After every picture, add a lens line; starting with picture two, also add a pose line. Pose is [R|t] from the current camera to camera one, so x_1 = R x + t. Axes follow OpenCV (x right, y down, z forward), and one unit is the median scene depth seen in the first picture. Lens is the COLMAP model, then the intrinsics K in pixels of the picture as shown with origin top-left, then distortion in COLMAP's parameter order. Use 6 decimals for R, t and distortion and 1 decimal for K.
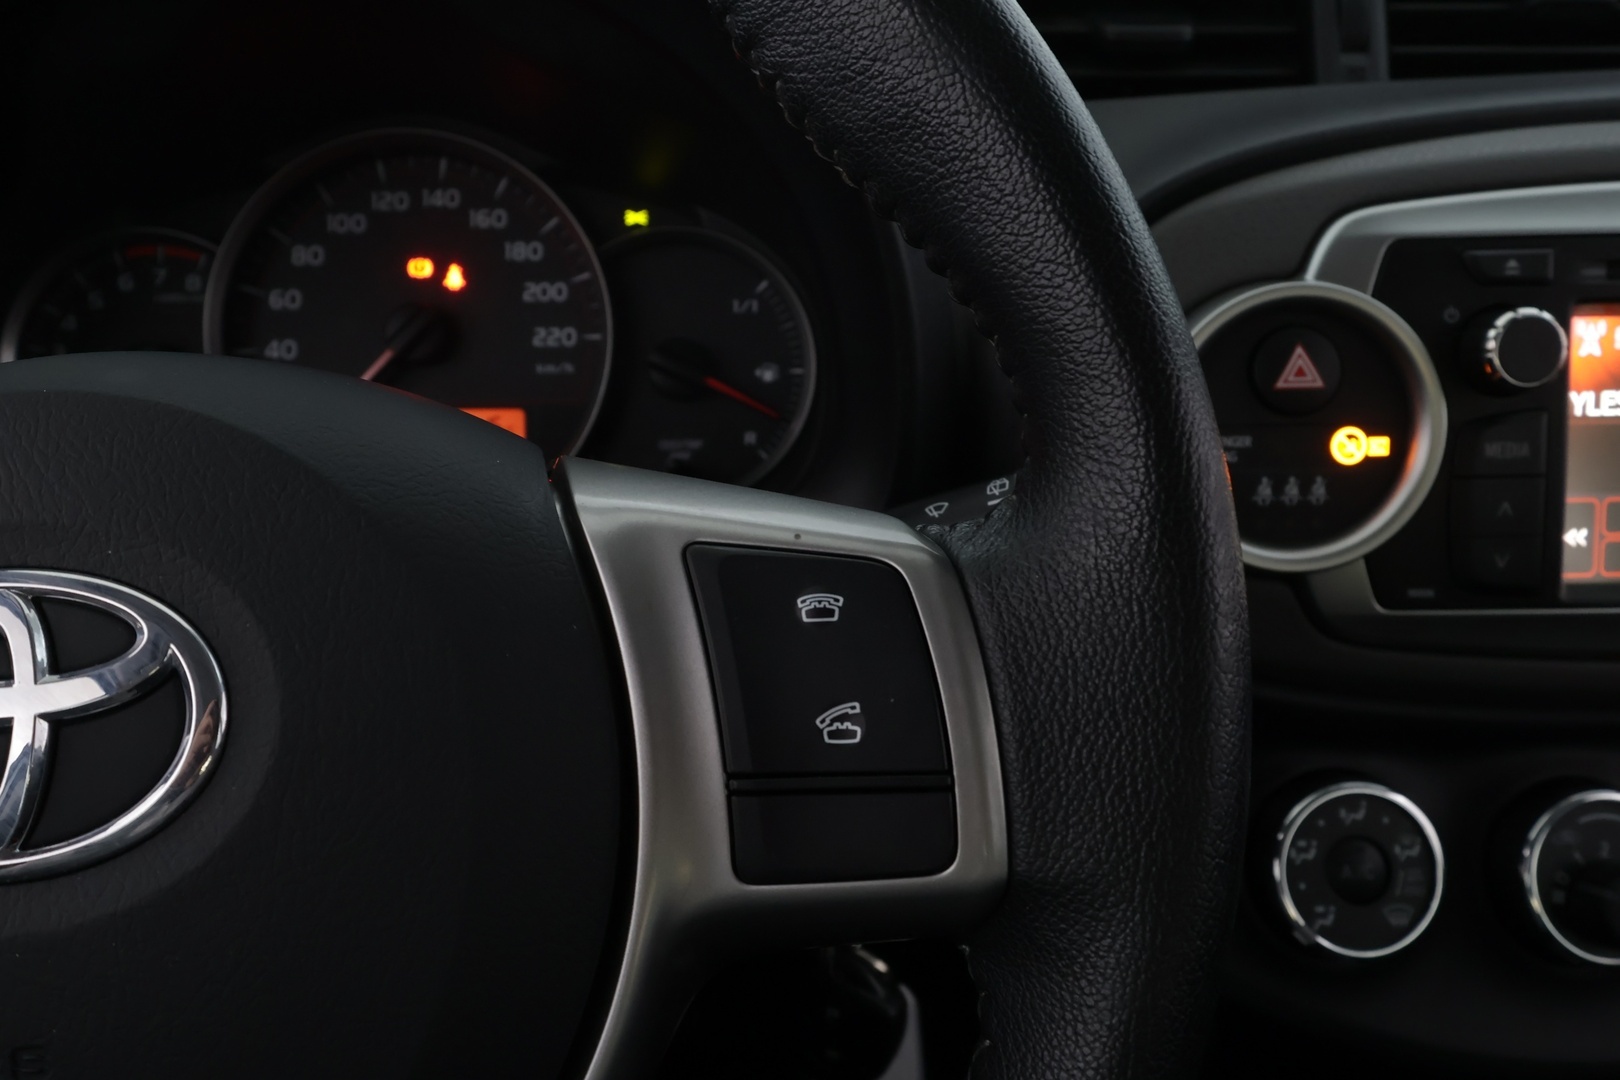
lens RADIAL K [[1306.9, 0, 810.0], [0, 1306.9, 540.0], [0, 0, 1]] dist [0.001585, -0.001491]
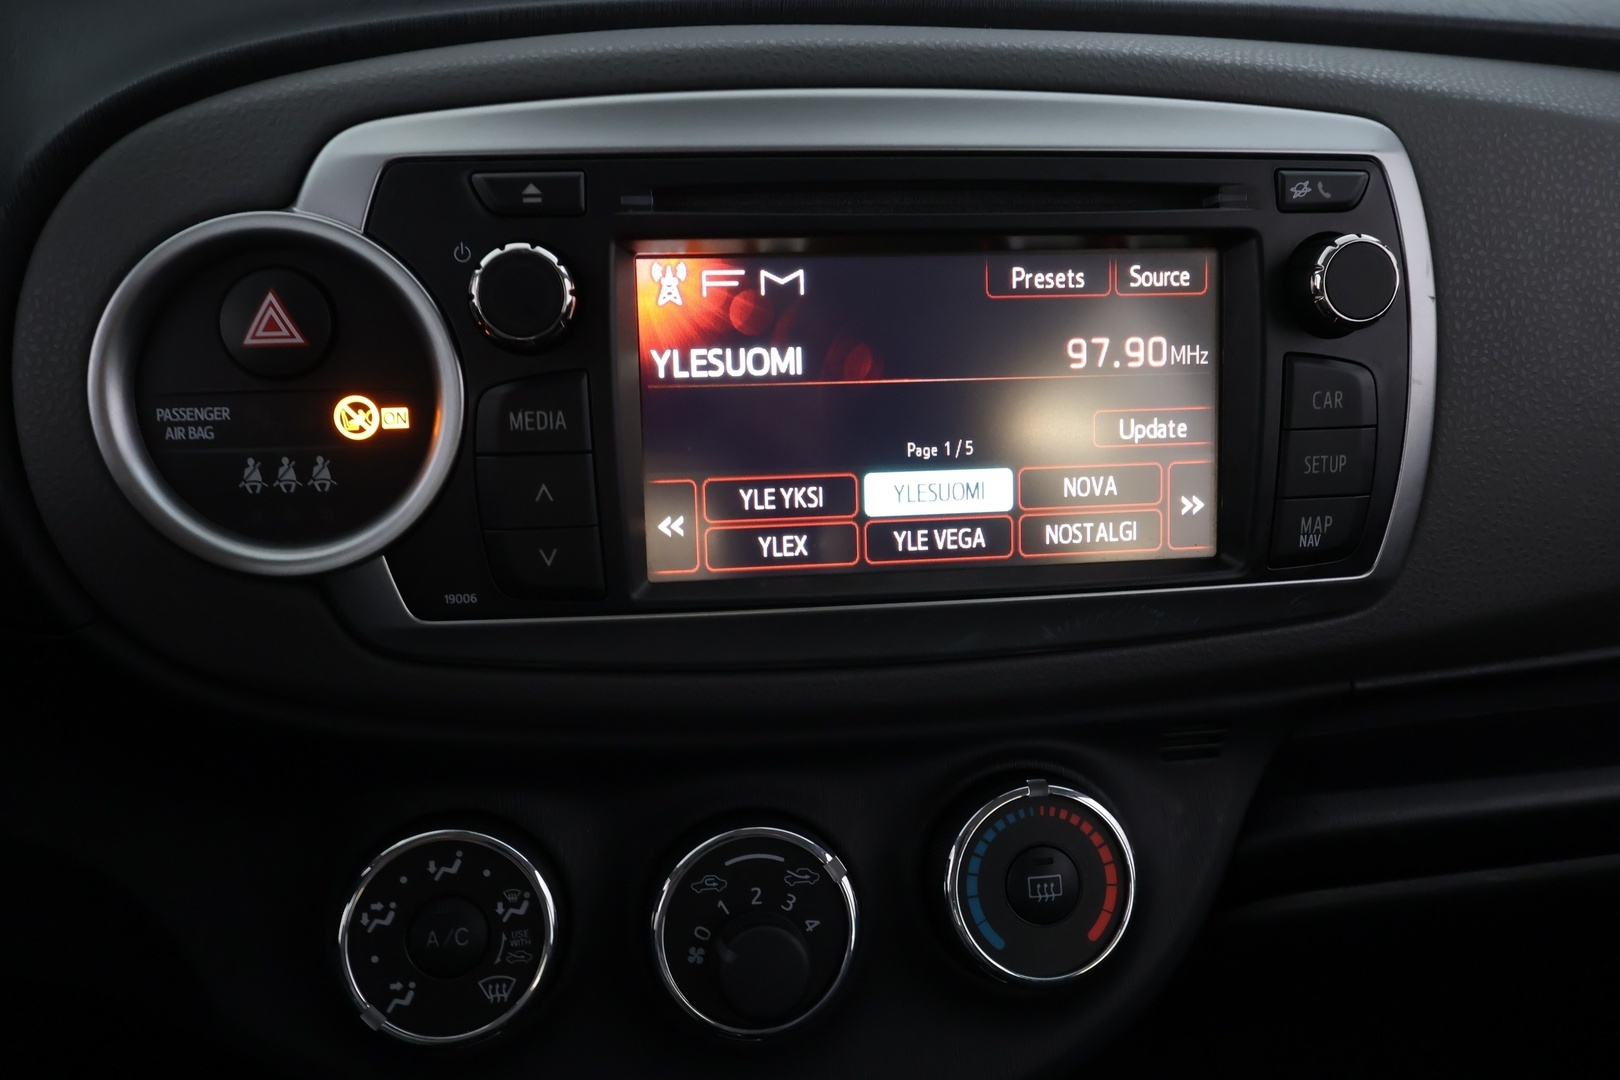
lens RADIAL K [[1306.9, 0, 810.0], [0, 1306.9, 540.0], [0, 0, 1]] dist [0.001585, -0.001491]
pose [[0.995350, -0.020018, 0.094217, 0.567320], [0.019412, 0.999785, 0.007338, 0.002444], [-0.094343, -0.005475, 0.995525, 0.161168]]
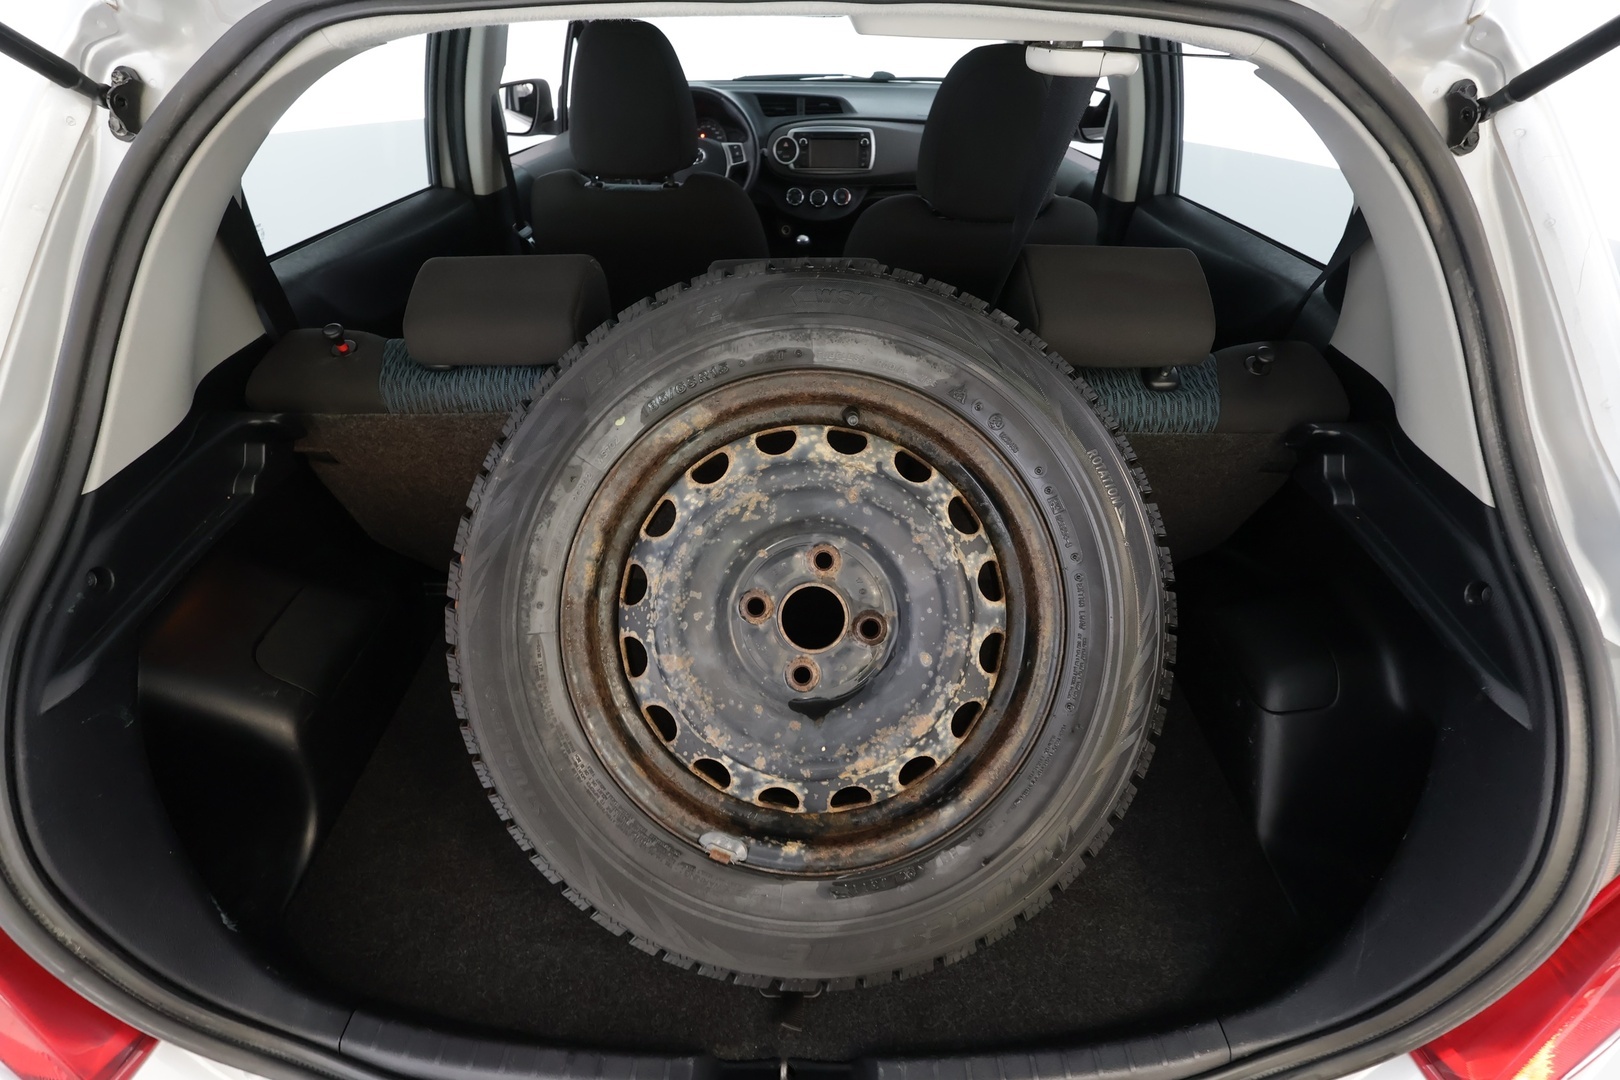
lens RADIAL K [[746.4, 0, 805.8], [0, 746.4, 545.0], [0, 0, 1]] dist [-0.001988, 0.000618]
pose [[0.998393, 0.041879, -0.038172, 0.856528], [-0.030516, 0.964981, 0.260538, 1.394859], [0.047746, -0.258955, 0.964709, -5.588964]]
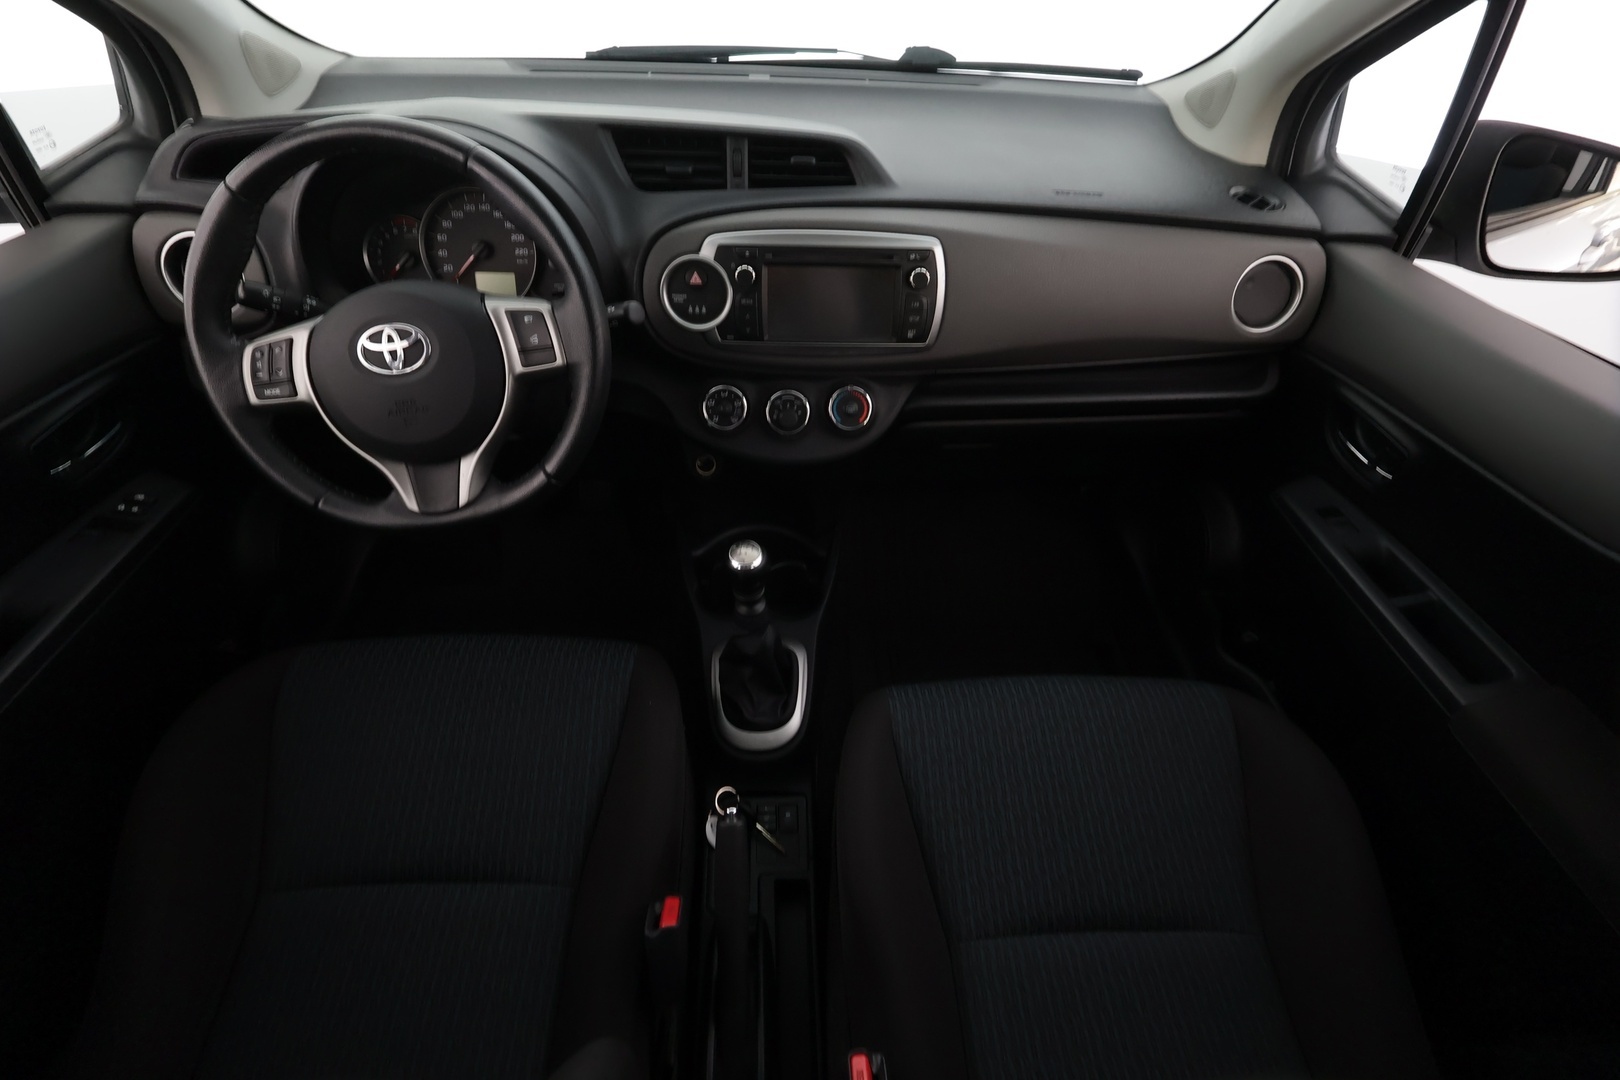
lens RADIAL K [[746.4, 0, 805.8], [0, 746.4, 545.0], [0, 0, 1]] dist [-0.001988, 0.000618]
pose [[0.999316, 0.034905, 0.012208, 0.648649], [-0.036976, 0.946757, 0.319819, -0.092034], [-0.000395, -0.320052, 0.947400, -1.298328]]
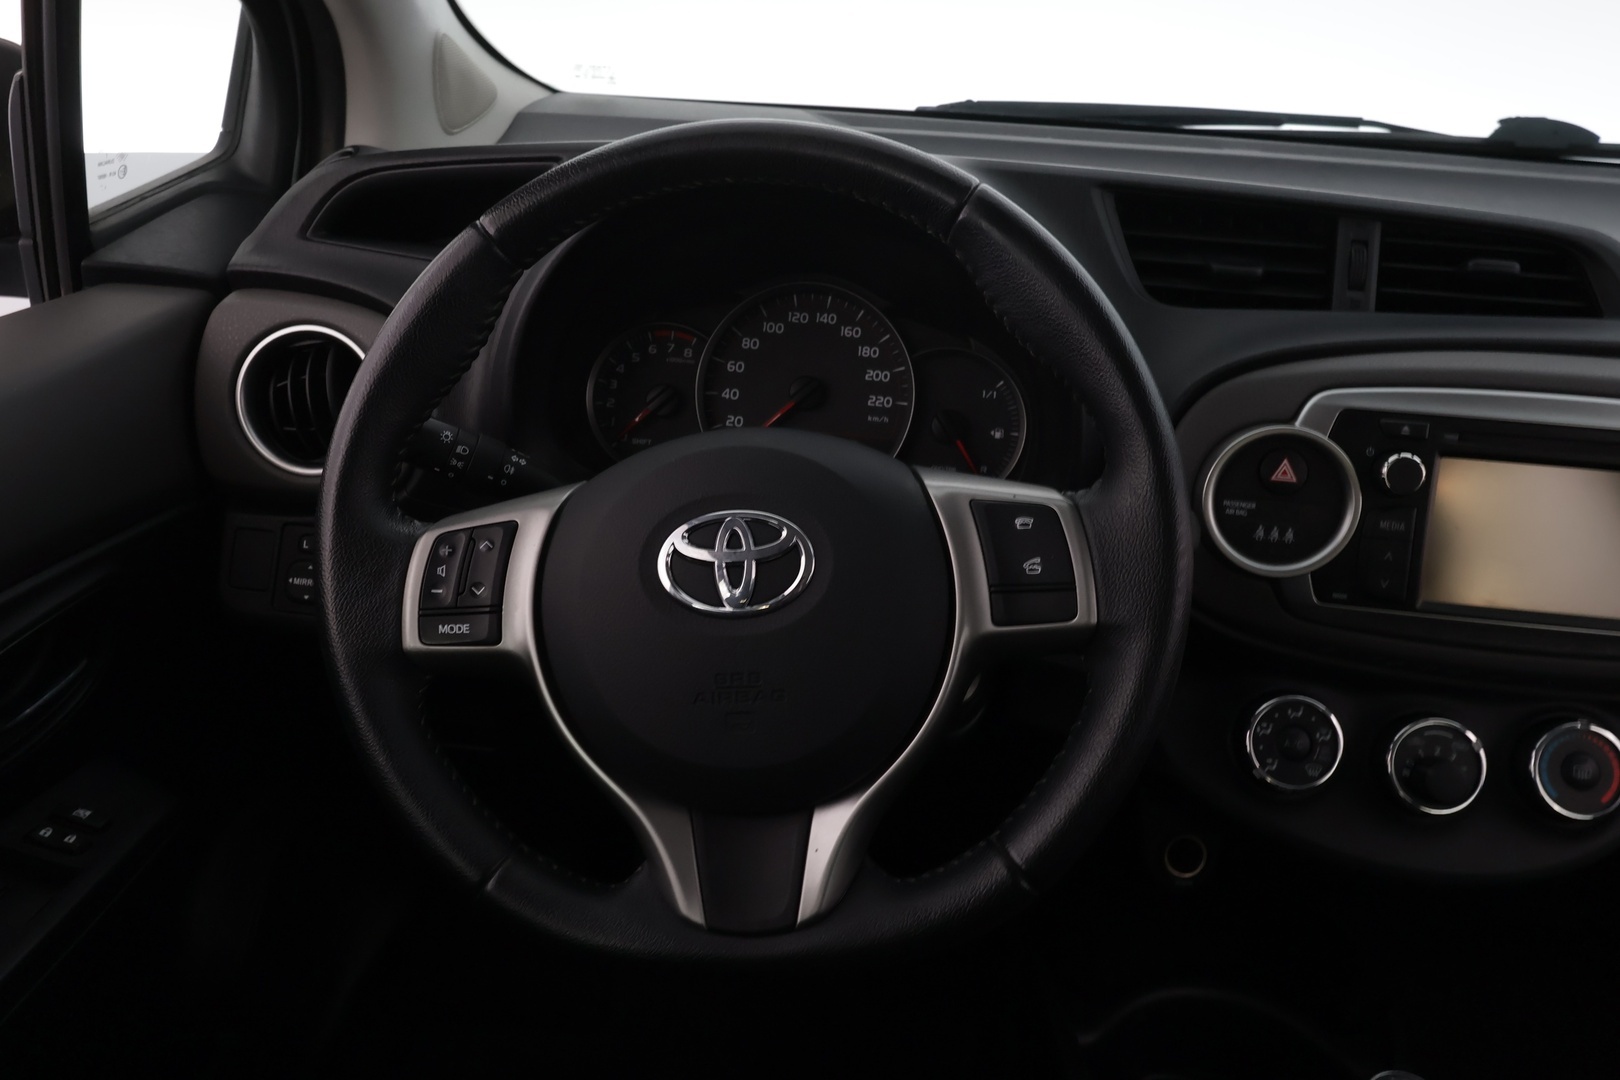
lens RADIAL K [[1289.2, 0, 810.0], [0, 1289.2, 540.0], [0, 0, 1]] dist [0.001319, 0.003172]
pose [[0.985802, 0.113463, -0.123778, -0.058768], [-0.111468, 0.993503, 0.022941, 0.002896], [0.125577, -0.008818, 0.992045, -0.872587]]
